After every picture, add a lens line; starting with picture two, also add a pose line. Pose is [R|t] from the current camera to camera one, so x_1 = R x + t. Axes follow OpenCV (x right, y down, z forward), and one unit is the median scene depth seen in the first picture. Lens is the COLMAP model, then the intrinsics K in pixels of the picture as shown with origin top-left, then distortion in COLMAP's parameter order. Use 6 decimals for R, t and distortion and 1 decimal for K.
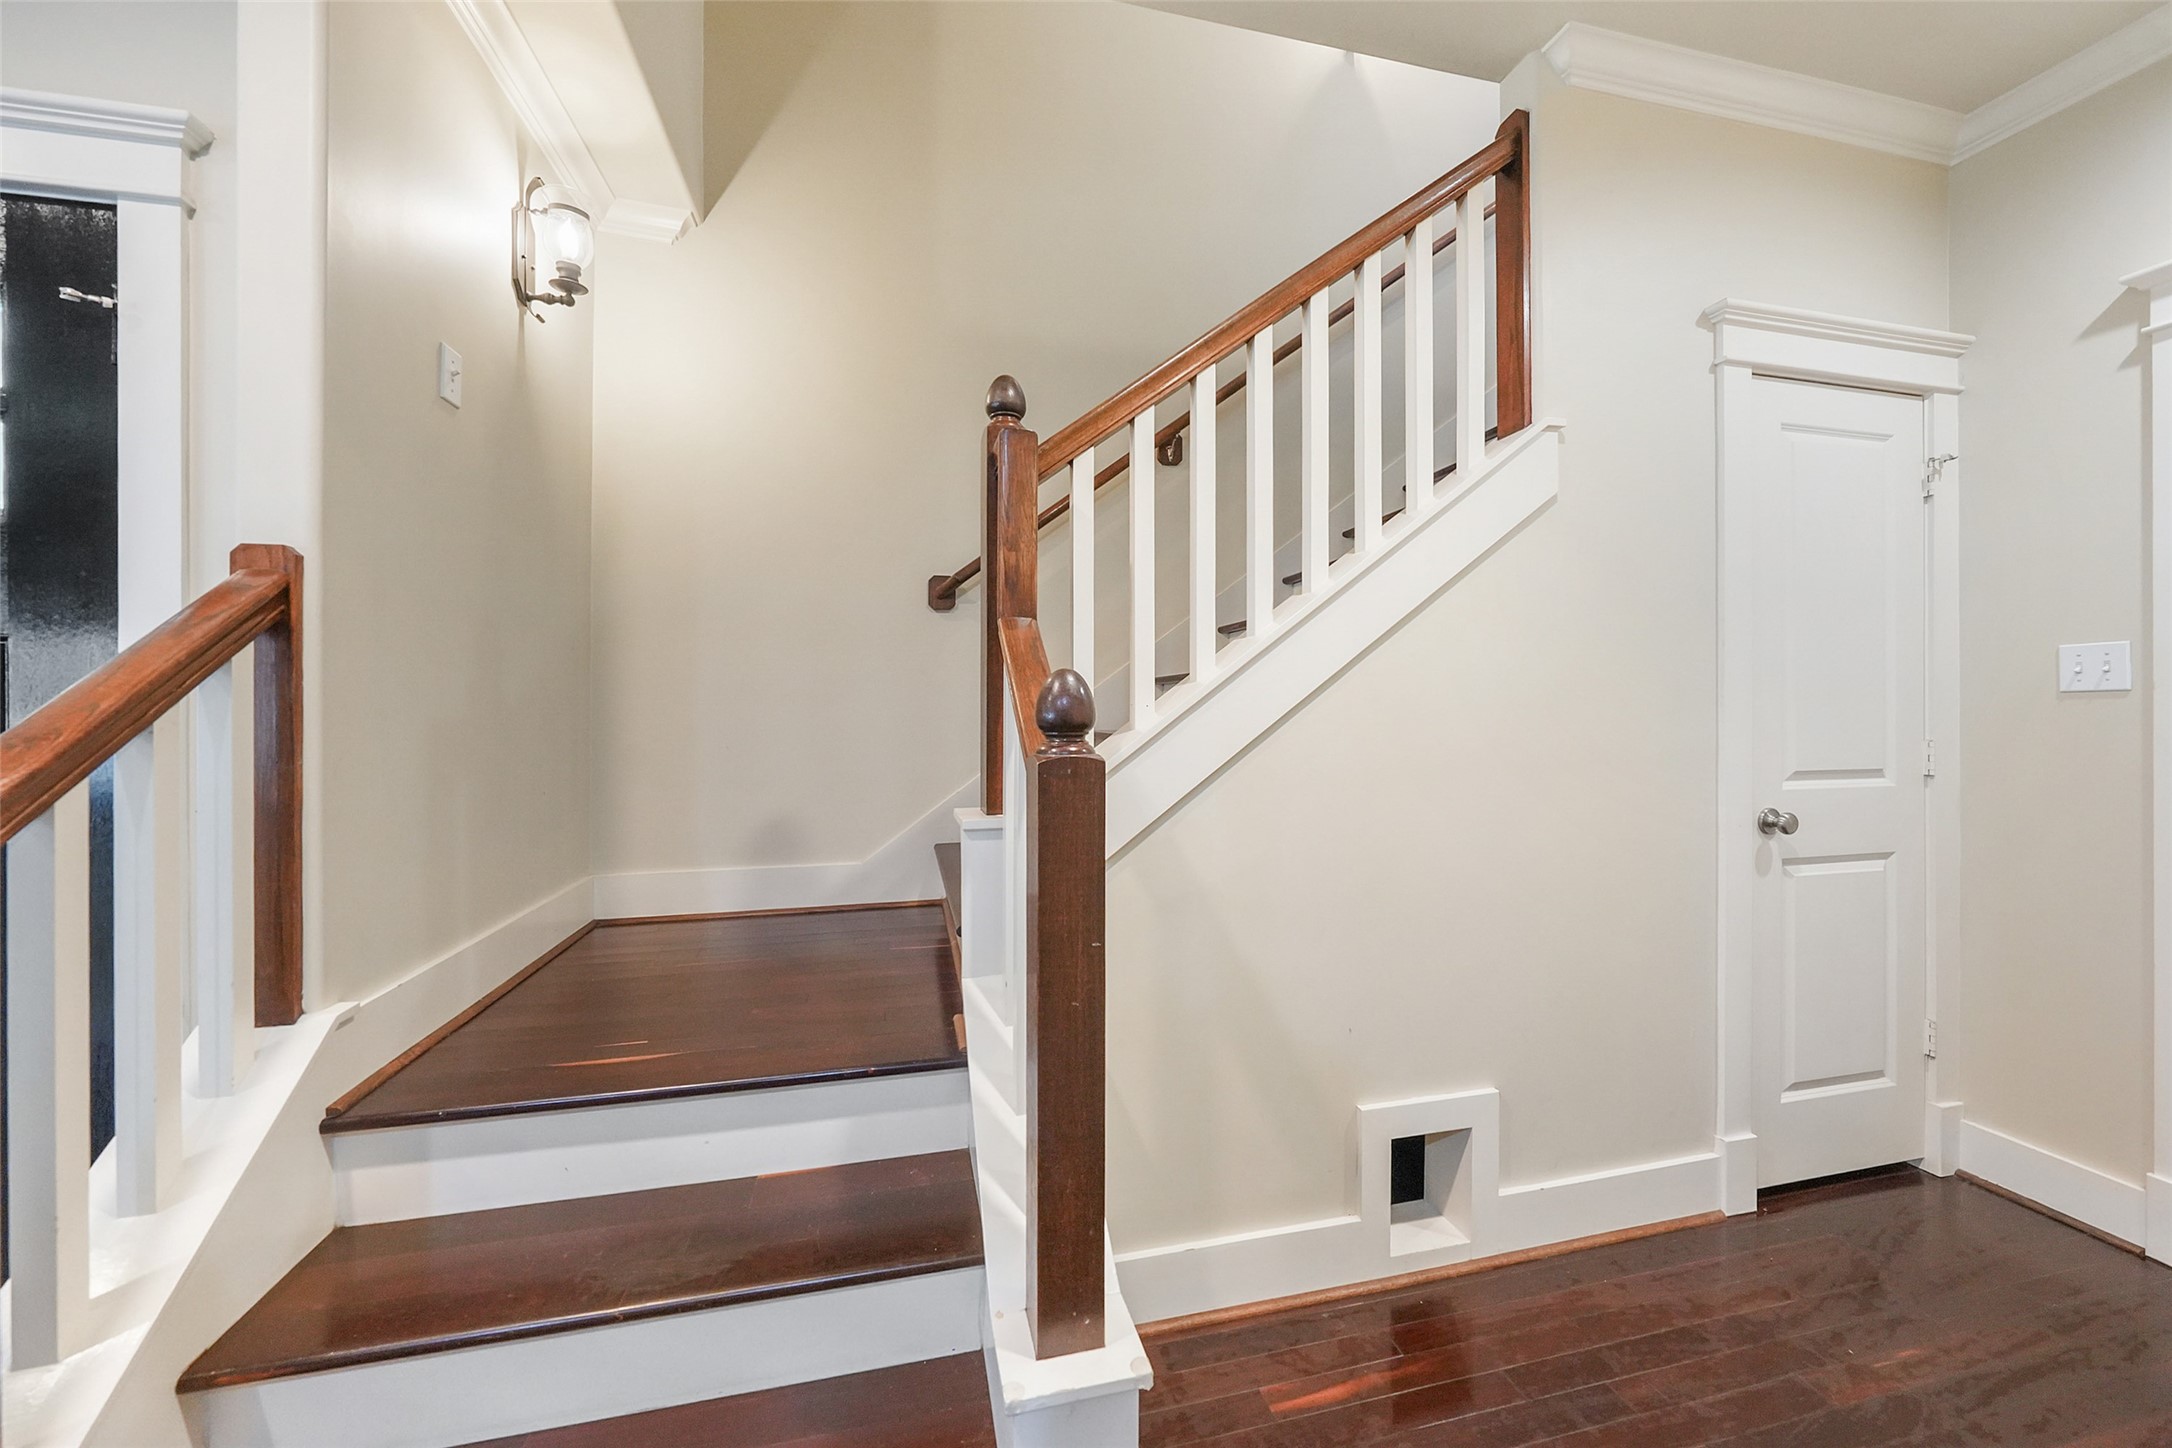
lens RADIAL K [[806.0, 0, 1081.2], [0, 806.0, 709.2], [0, 0, 1]] dist [-0.001704, 0.000014]
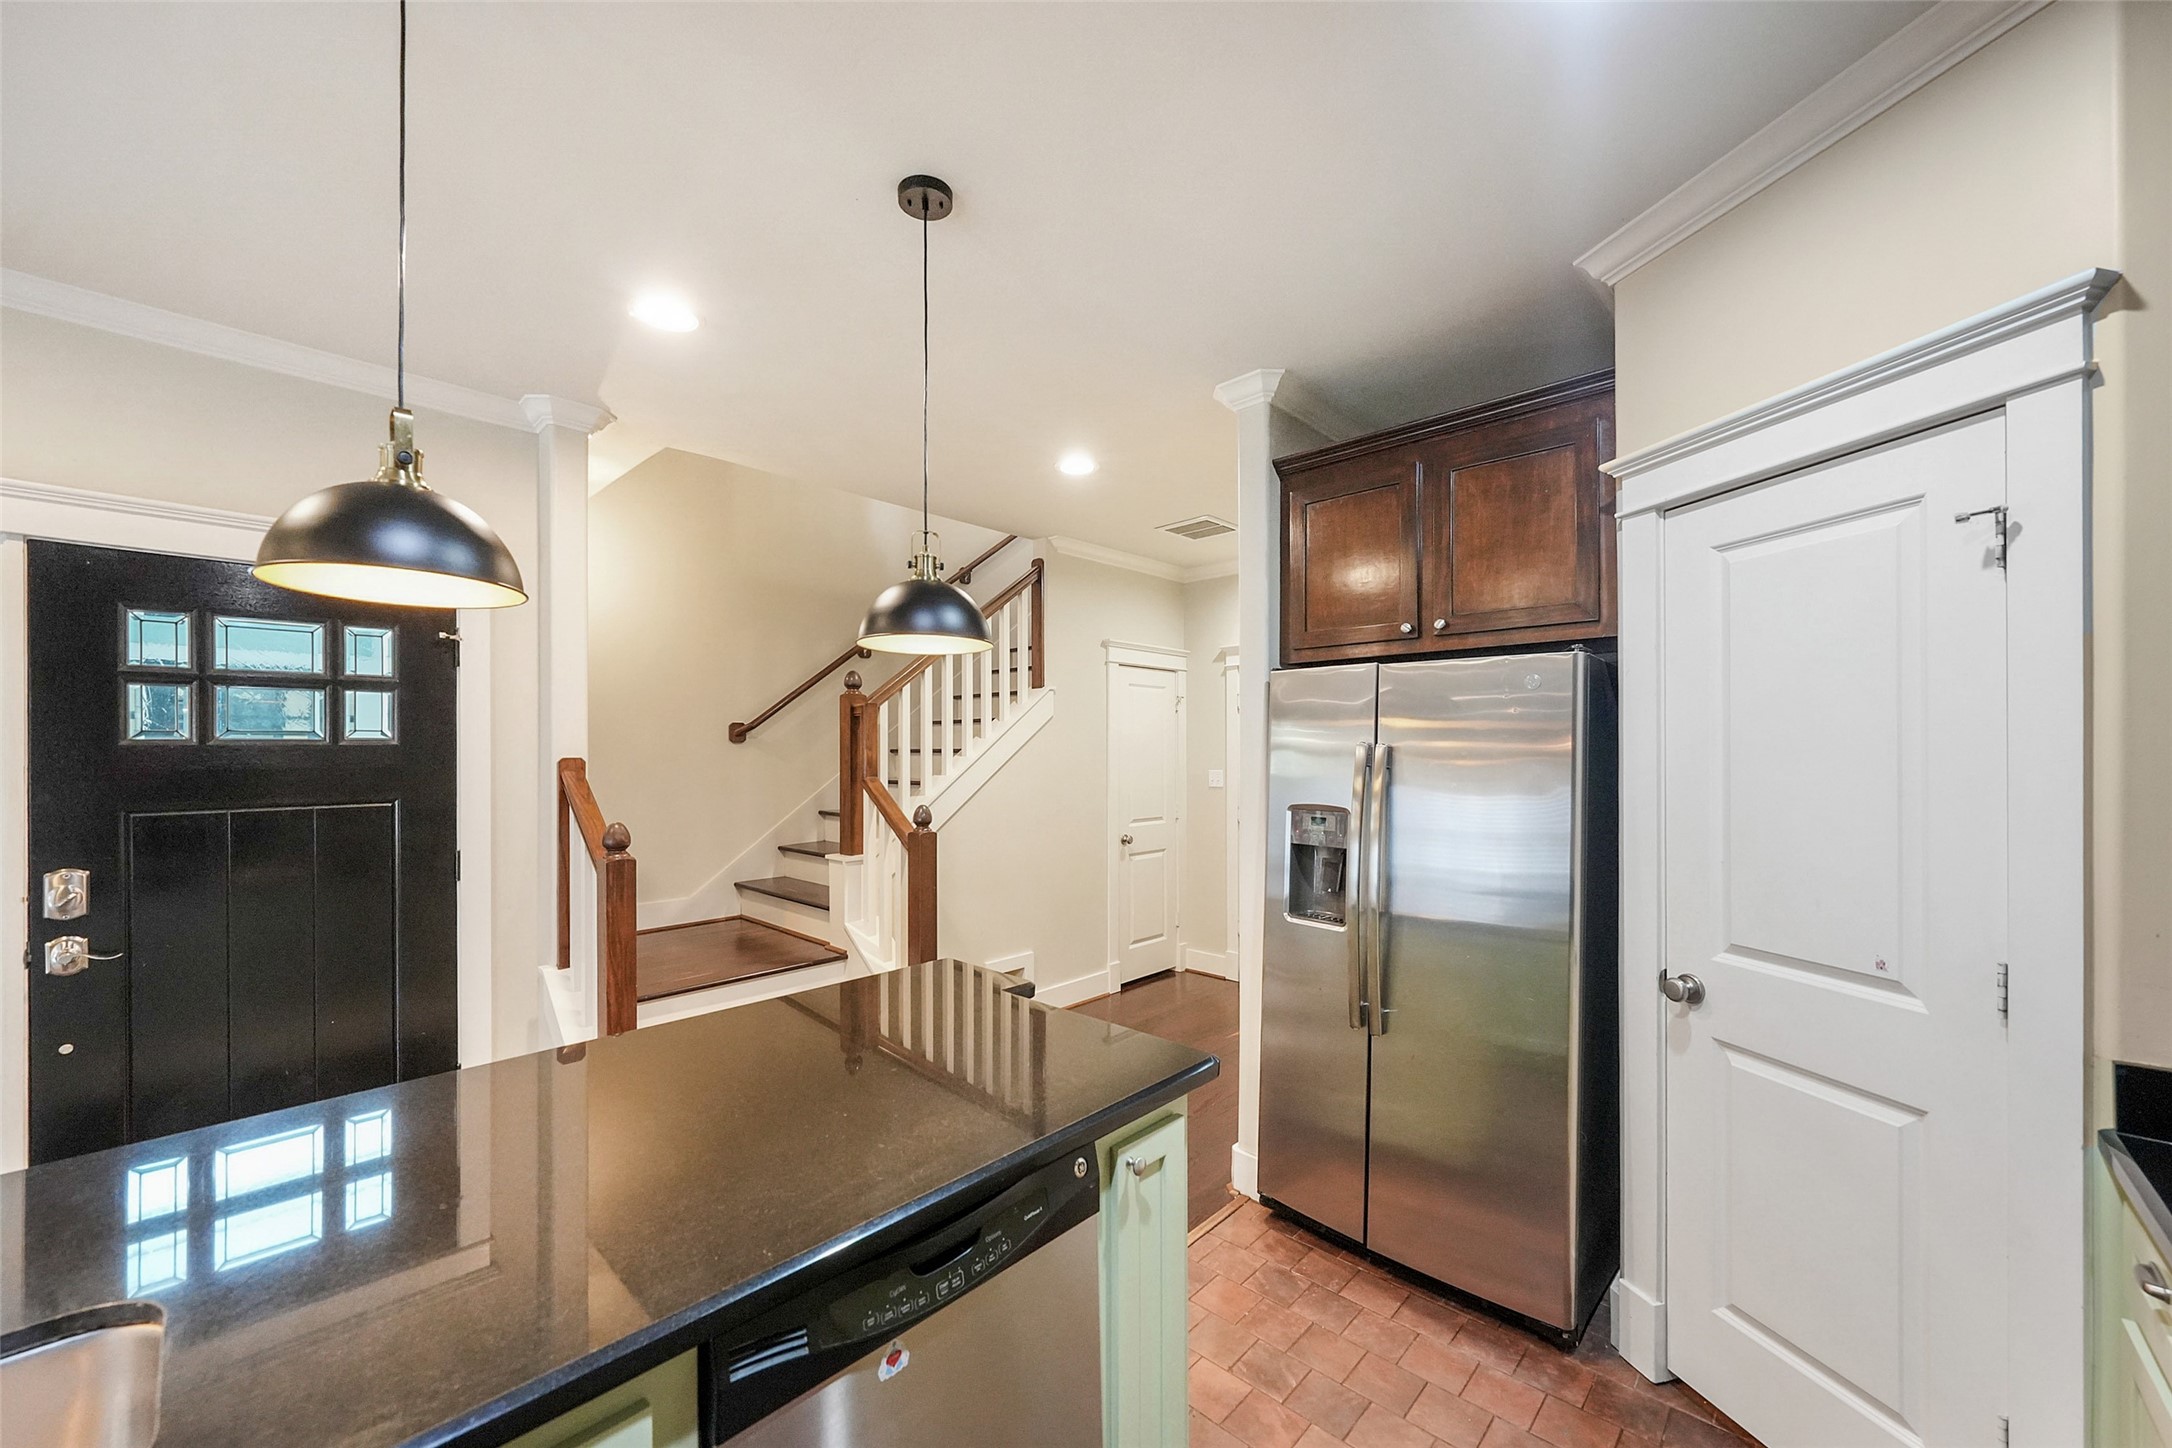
lens RADIAL K [[806.0, 0, 1091.7], [0, 806.0, 744.7], [0, 0, 1]] dist [-0.001704, 0.000014]
pose [[0.837716, 0.005481, 0.546078, -0.650274], [0.001584, 0.999921, -0.012465, -0.133943], [-0.546103, 0.011307, 0.837642, -1.118596]]
